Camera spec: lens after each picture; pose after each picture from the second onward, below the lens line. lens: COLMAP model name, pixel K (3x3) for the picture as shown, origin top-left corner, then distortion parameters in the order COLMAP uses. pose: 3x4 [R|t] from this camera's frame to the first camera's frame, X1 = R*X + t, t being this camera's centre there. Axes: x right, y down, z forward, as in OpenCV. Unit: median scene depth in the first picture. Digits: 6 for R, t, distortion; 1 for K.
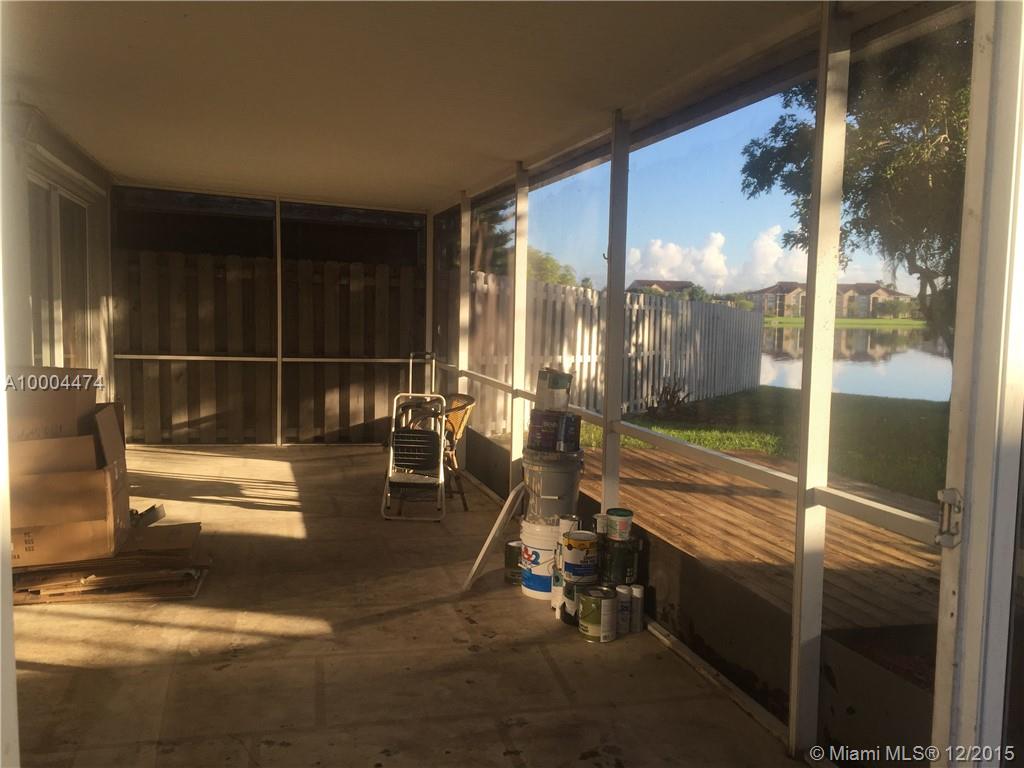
lens RADIAL K [[859.9, 0, 507.7], [0, 859.9, 381.2], [0, 0, 1]] dist [0.058064, -0.009268]
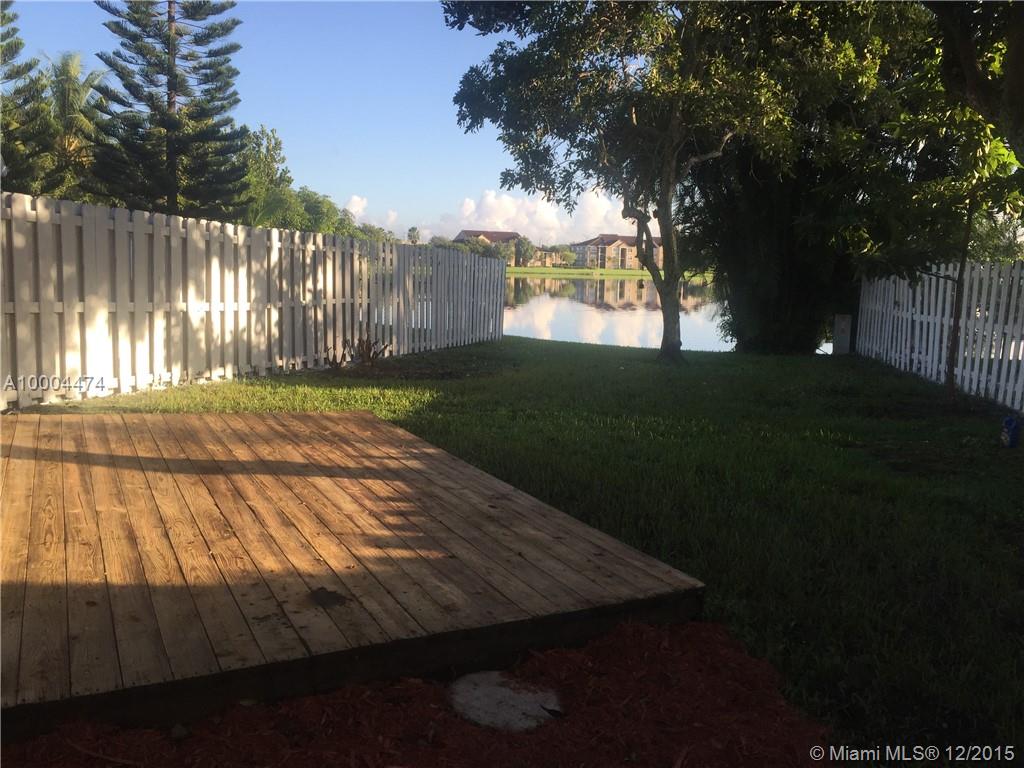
lens RADIAL K [[859.9, 0, 517.9], [0, 859.9, 384.8], [0, 0, 1]] dist [0.058064, -0.009268]
pose [[0.982361, -0.020317, 0.185889, 0.157097], [0.009211, 0.998131, 0.060413, 0.001760], [-0.186769, -0.057635, 0.980712, 0.074287]]
